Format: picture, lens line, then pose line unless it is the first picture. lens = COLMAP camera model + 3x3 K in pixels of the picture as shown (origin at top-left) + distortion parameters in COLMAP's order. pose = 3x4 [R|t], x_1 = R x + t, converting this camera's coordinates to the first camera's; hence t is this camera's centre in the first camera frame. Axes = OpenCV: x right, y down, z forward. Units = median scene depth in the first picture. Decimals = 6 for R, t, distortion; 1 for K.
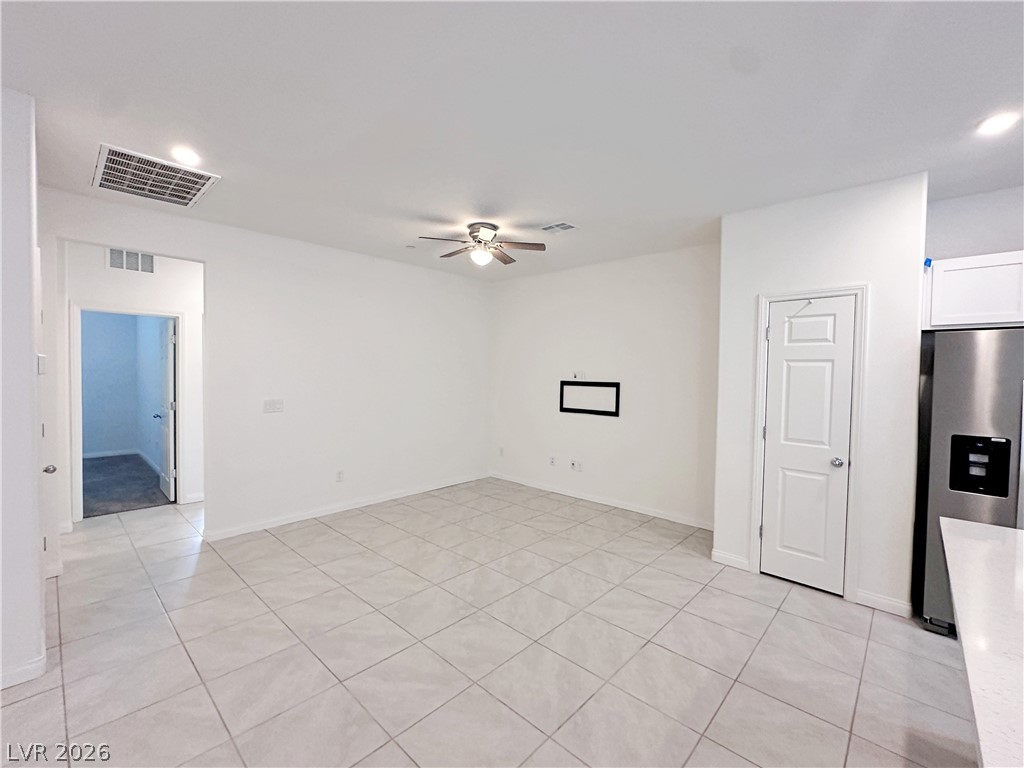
lens RADIAL K [[438.3, 0, 512.0], [0, 438.3, 384.0], [0, 0, 1]] dist [-0.002802, -0.000055]
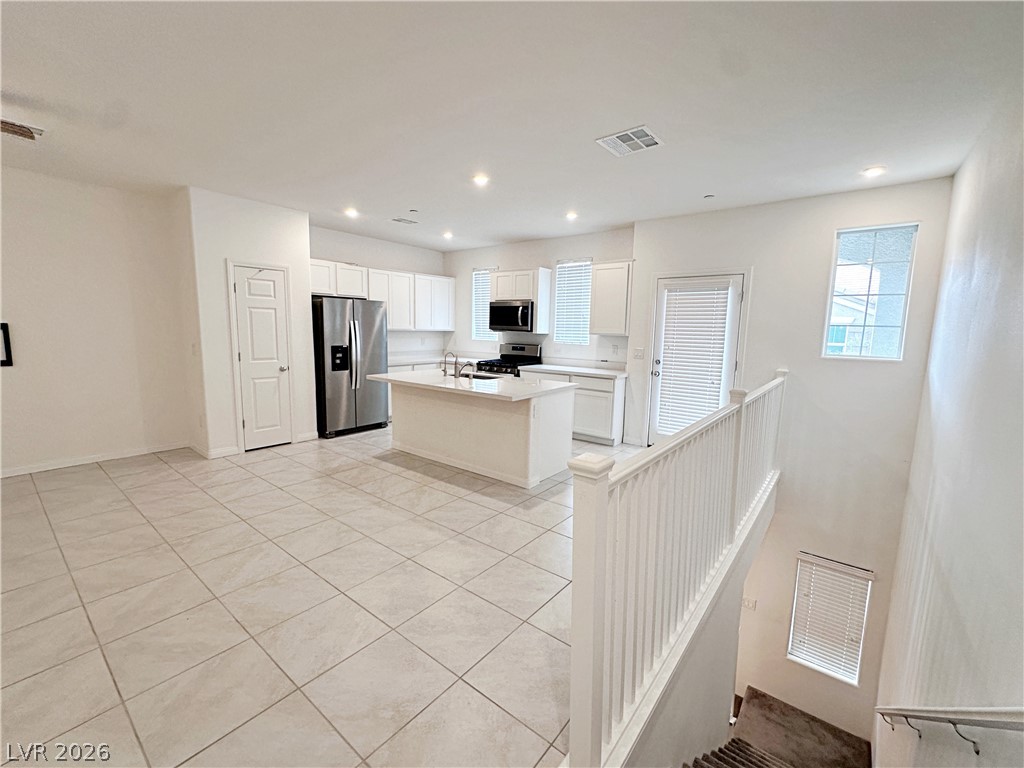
lens RADIAL K [[428.8, 0, 512.0], [0, 428.8, 384.0], [0, 0, 1]] dist [-0.003155, 0.000056]
pose [[-0.081506, -0.147971, 0.985627, -0.778827], [0.004655, 0.988850, 0.148840, -0.006754], [-0.996662, 0.016720, -0.079909, 0.179554]]
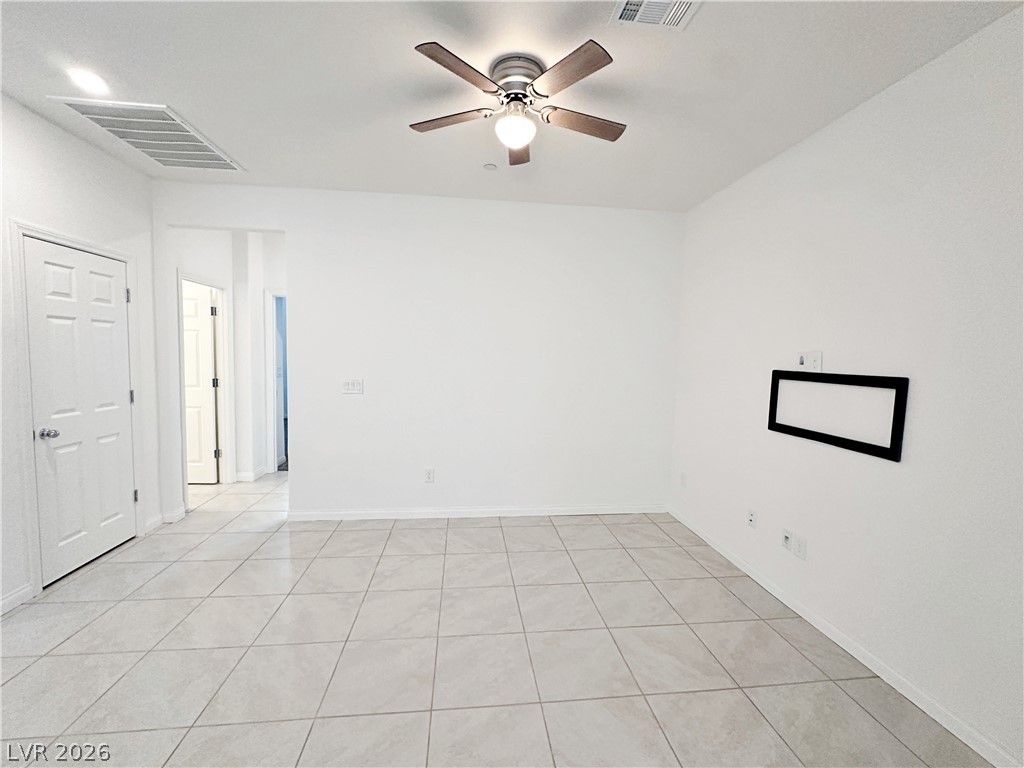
lens RADIAL K [[419.4, 0, 512.0], [0, 419.4, 384.0], [0, 0, 1]] dist [-0.003281, 0.000175]
pose [[0.762851, 0.052730, -0.644420, 0.272315], [-0.032714, 0.998540, 0.042979, -0.002757], [0.645746, -0.011705, 0.763463, 0.600420]]
